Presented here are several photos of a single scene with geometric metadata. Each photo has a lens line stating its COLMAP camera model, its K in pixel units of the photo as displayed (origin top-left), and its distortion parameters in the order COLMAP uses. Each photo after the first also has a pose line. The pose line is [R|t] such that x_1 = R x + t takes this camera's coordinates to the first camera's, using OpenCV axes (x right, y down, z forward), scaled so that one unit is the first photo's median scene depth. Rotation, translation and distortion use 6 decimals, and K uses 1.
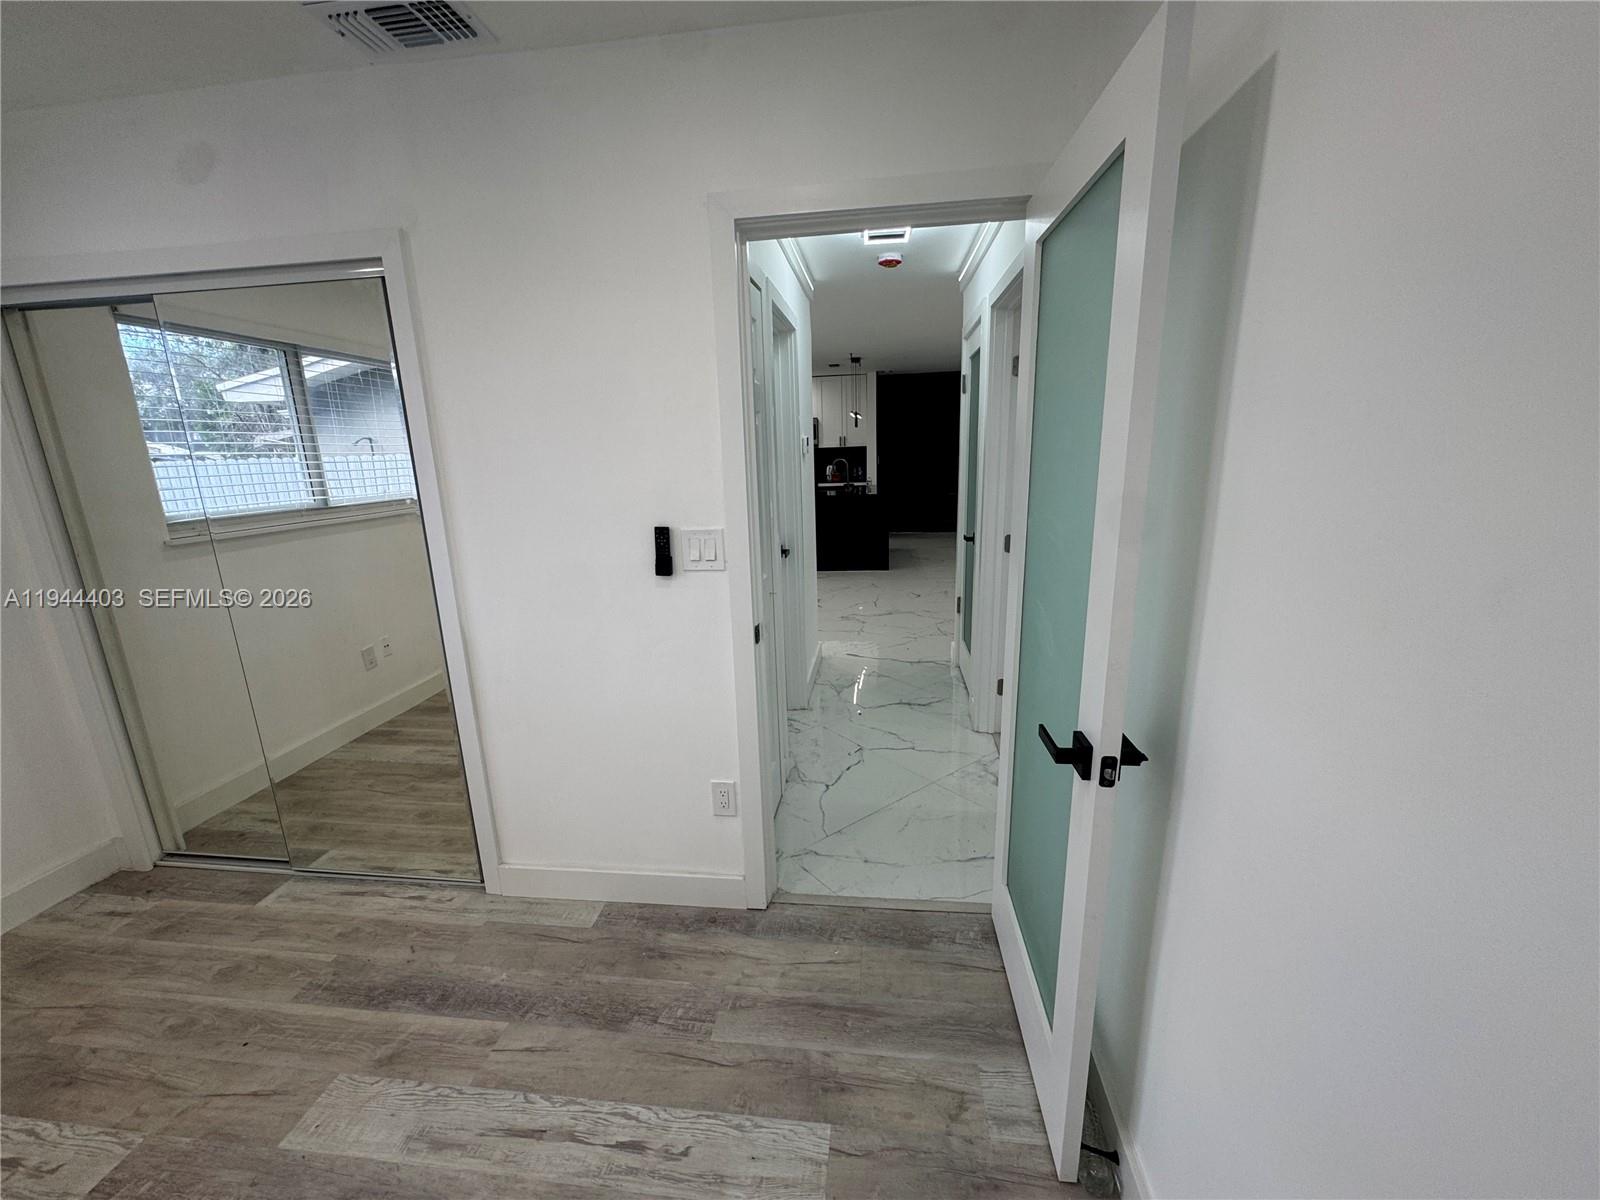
lens RADIAL K [[639.7, 0, 798.8], [0, 639.7, 600.3], [0, 0, 1]] dist [-0.005279, 0.000818]
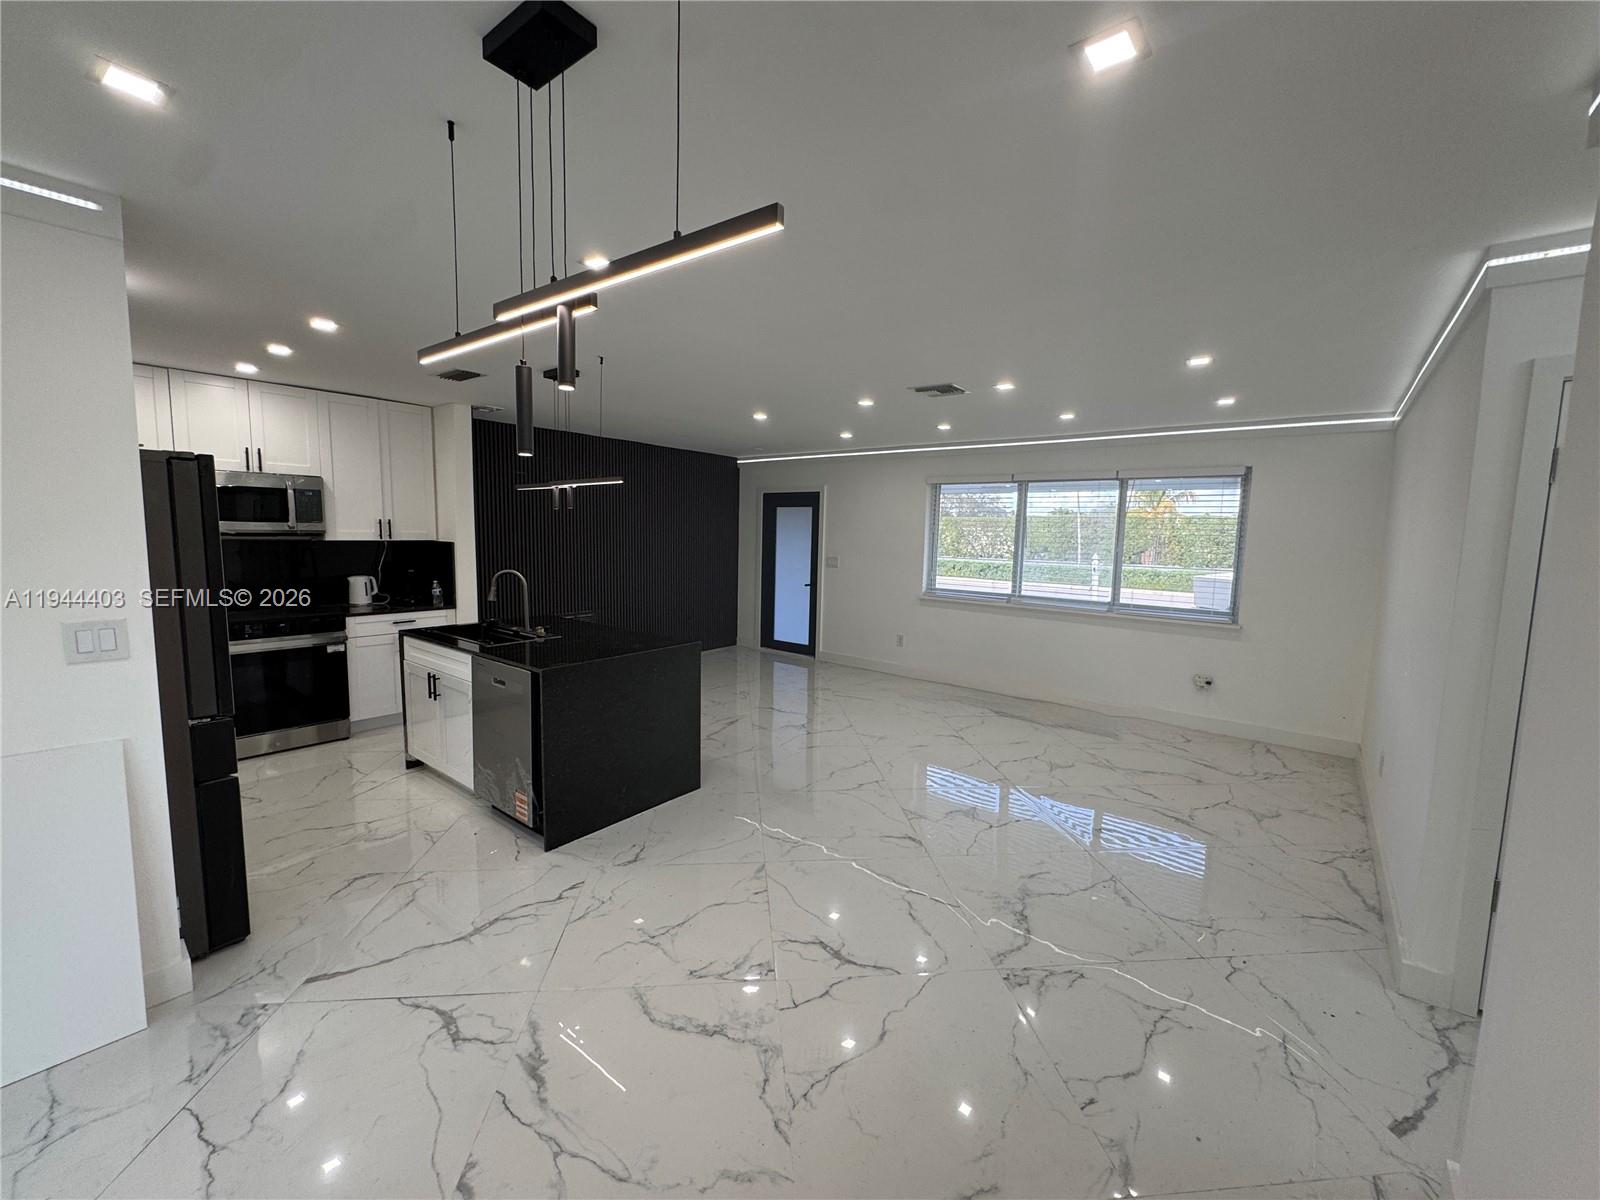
lens RADIAL K [[639.7, 0, 799.3], [0, 639.7, 598.1], [0, 0, 1]] dist [-0.005279, 0.000818]
pose [[0.521434, -0.047024, 0.851995, -0.889275], [0.164171, 0.985355, -0.046091, -0.576052], [-0.837350, 0.163906, 0.521517, 2.310231]]
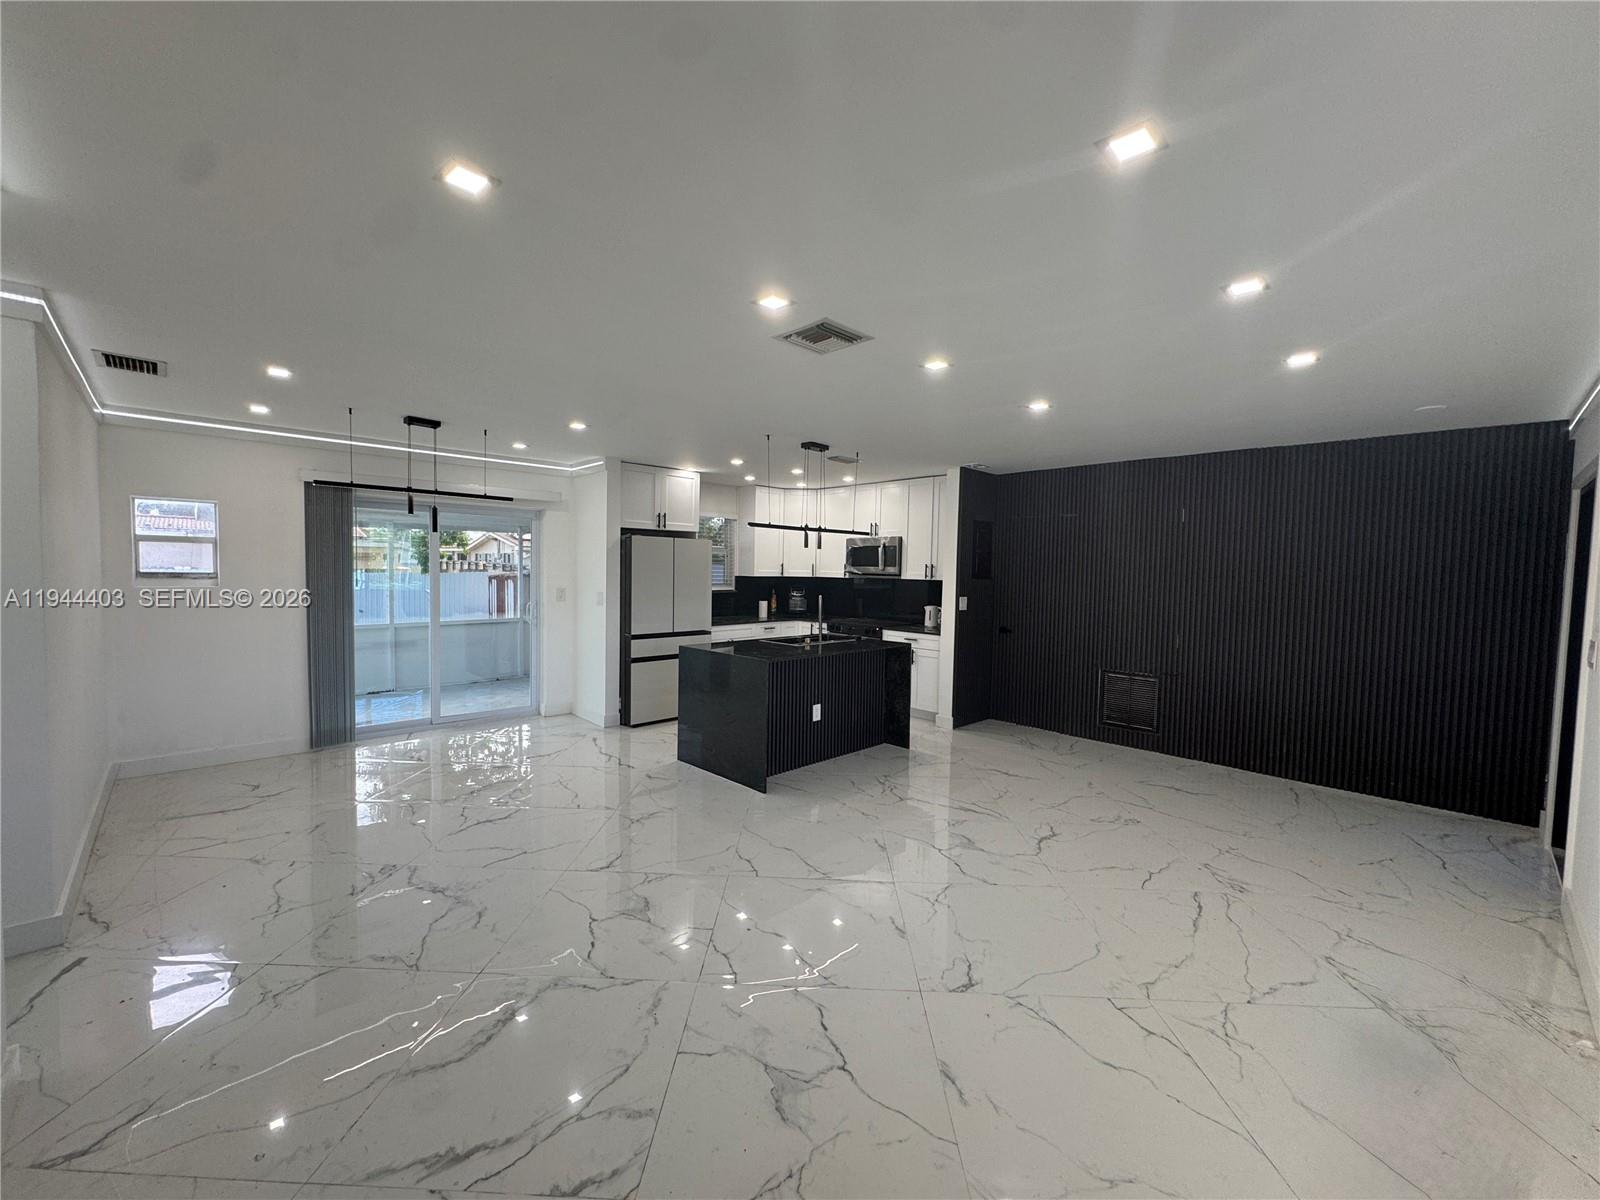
lens RADIAL K [[639.7, 0, 797.9], [0, 639.7, 599.3], [0, 0, 1]] dist [-0.005279, 0.000818]
pose [[0.776317, 0.077538, -0.625556, 1.813325], [-0.192369, 0.974205, -0.117978, -0.551365], [0.600272, 0.211925, 0.771208, 1.964207]]
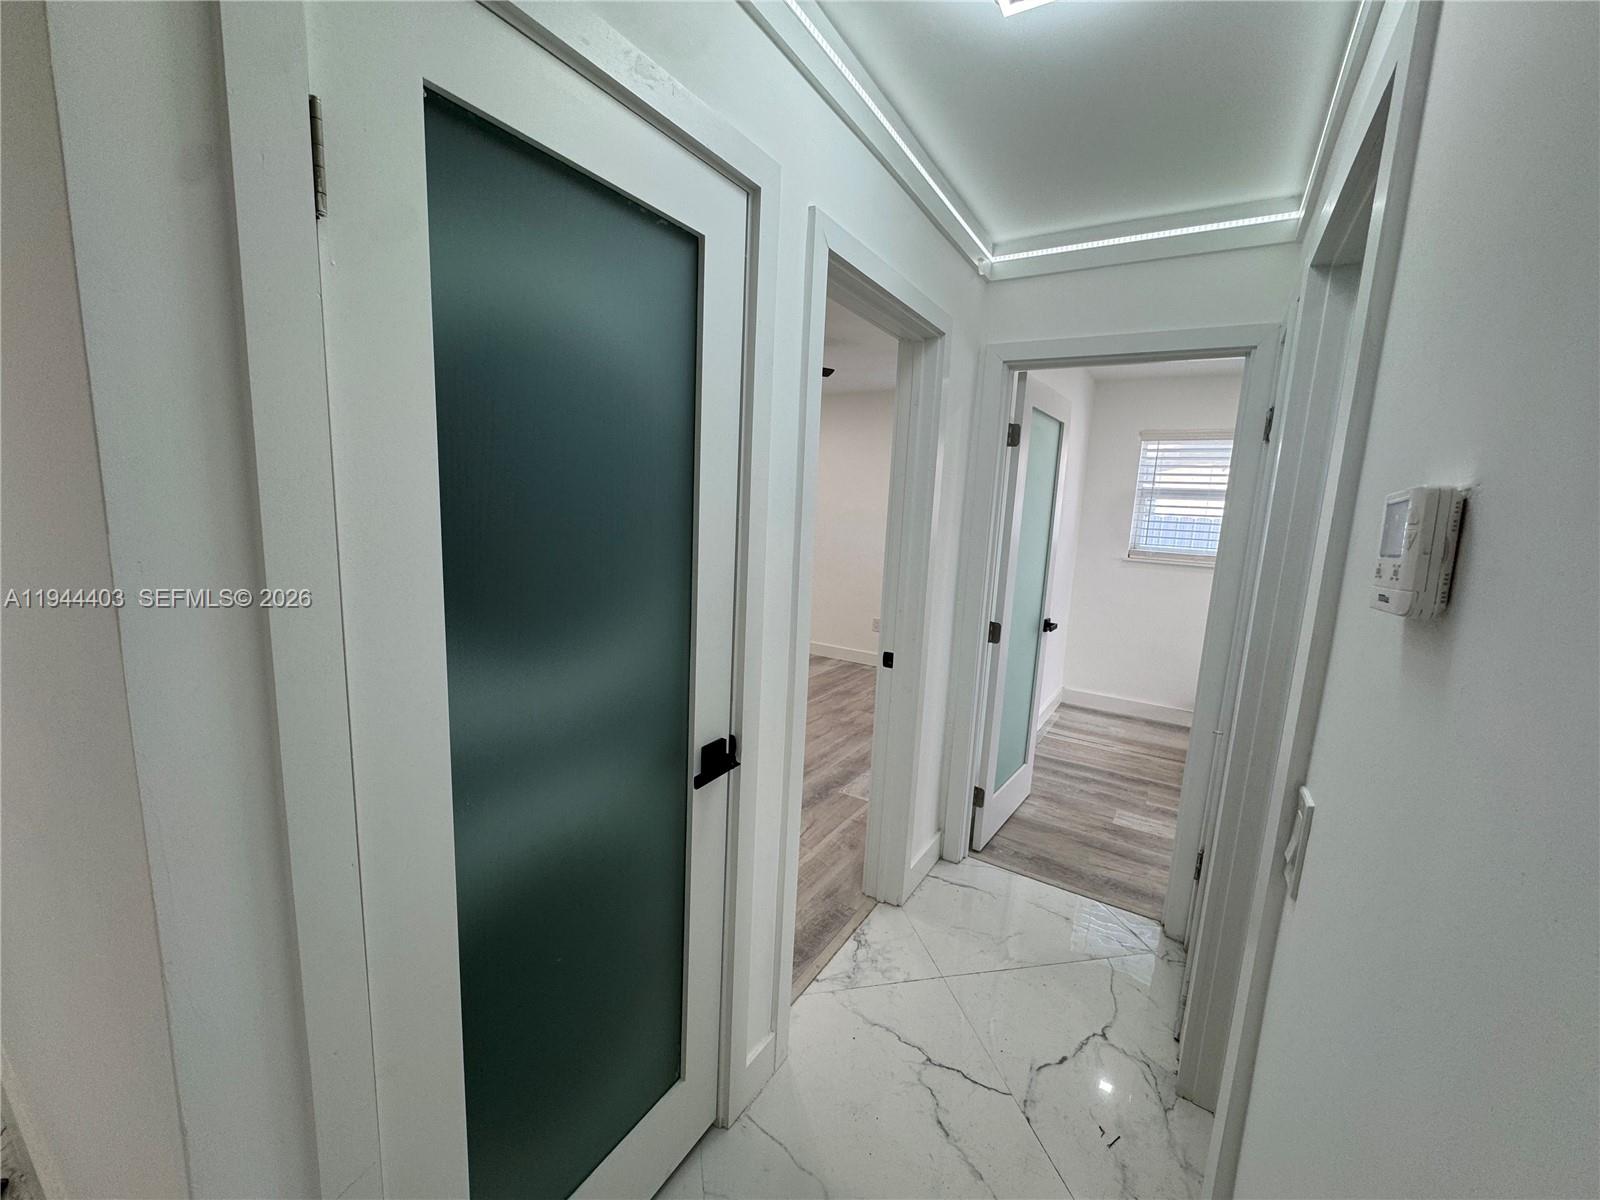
lens RADIAL K [[639.7, 0, 797.3], [0, 639.7, 599.7], [0, 0, 1]] dist [-0.005279, 0.000818]
pose [[-0.907108, -0.075569, 0.414059, 0.127610], [0.082042, 0.933135, 0.350040, -0.523590], [-0.412825, 0.351494, -0.840254, 2.101051]]
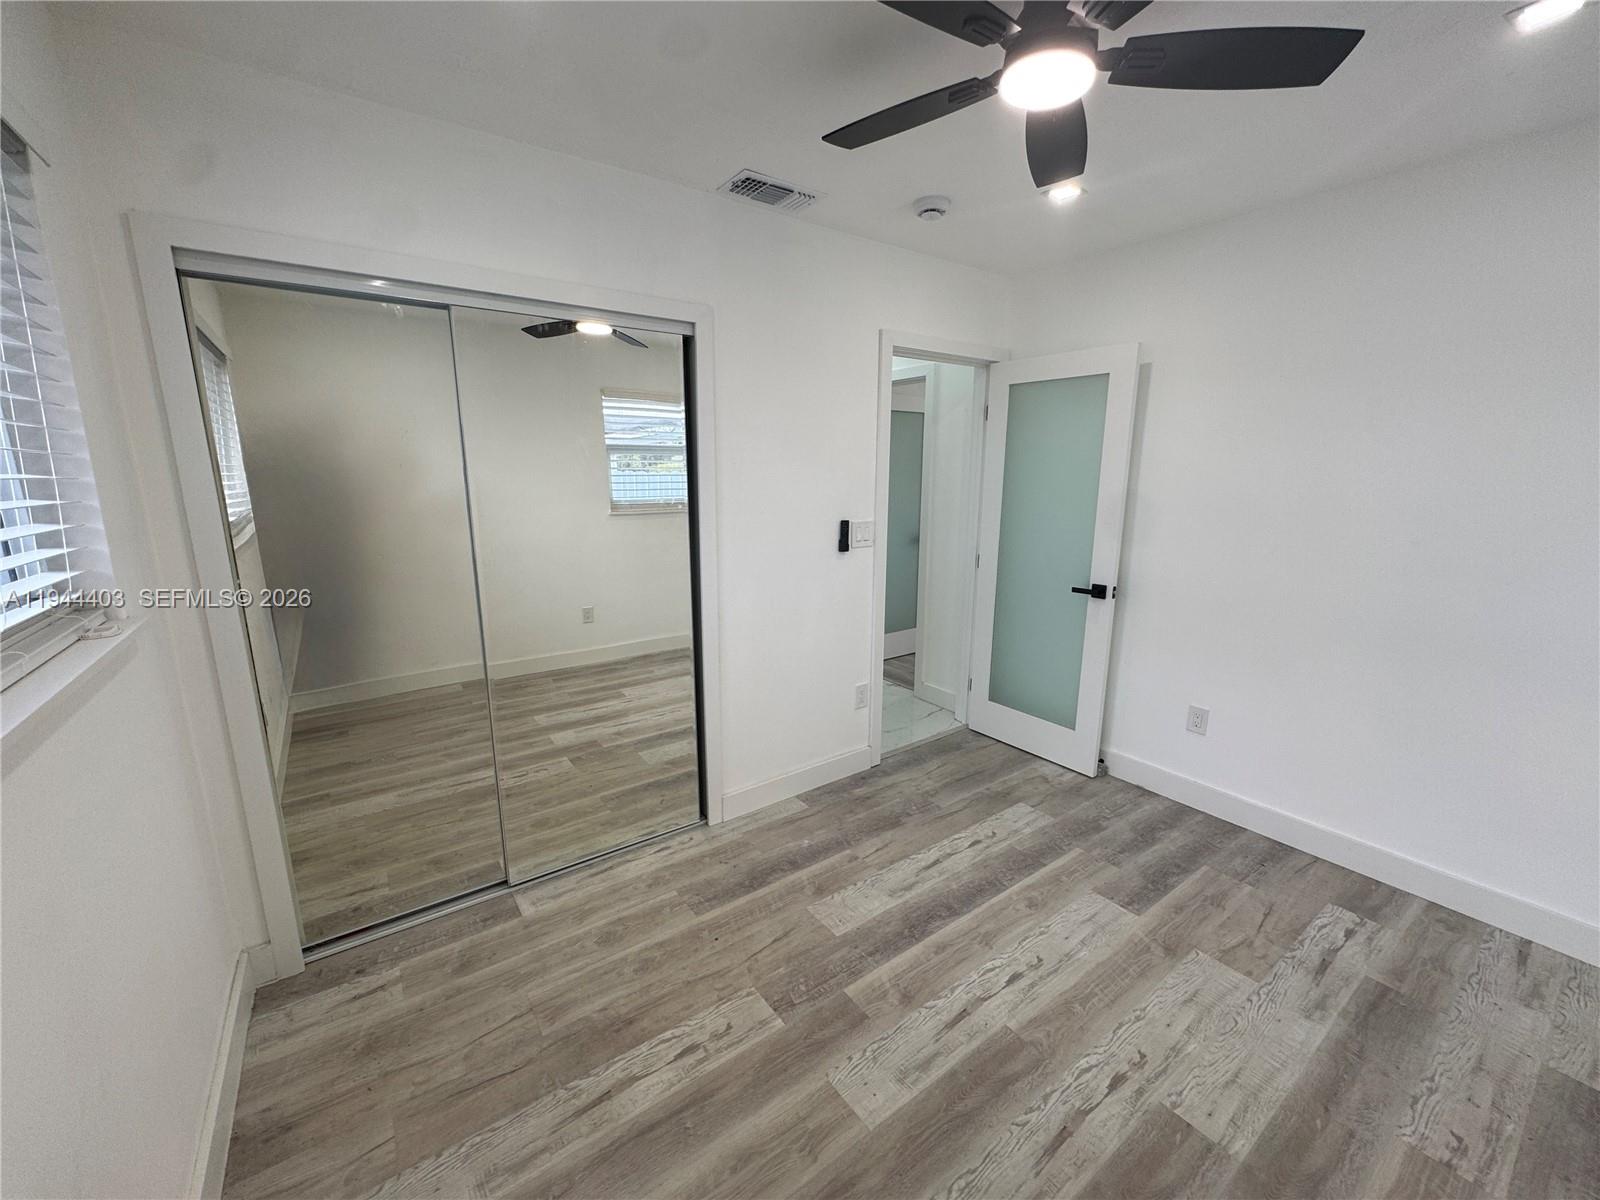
lens RADIAL K [[639.7, 0, 801.0], [0, 639.7, 597.6], [0, 0, 1]] dist [-0.005279, 0.000818]
pose [[0.731915, -0.103950, 0.673420, -1.230688], [0.139659, 0.990199, 0.001058, 0.051829], [-0.666930, 0.093275, 0.739259, -0.070437]]
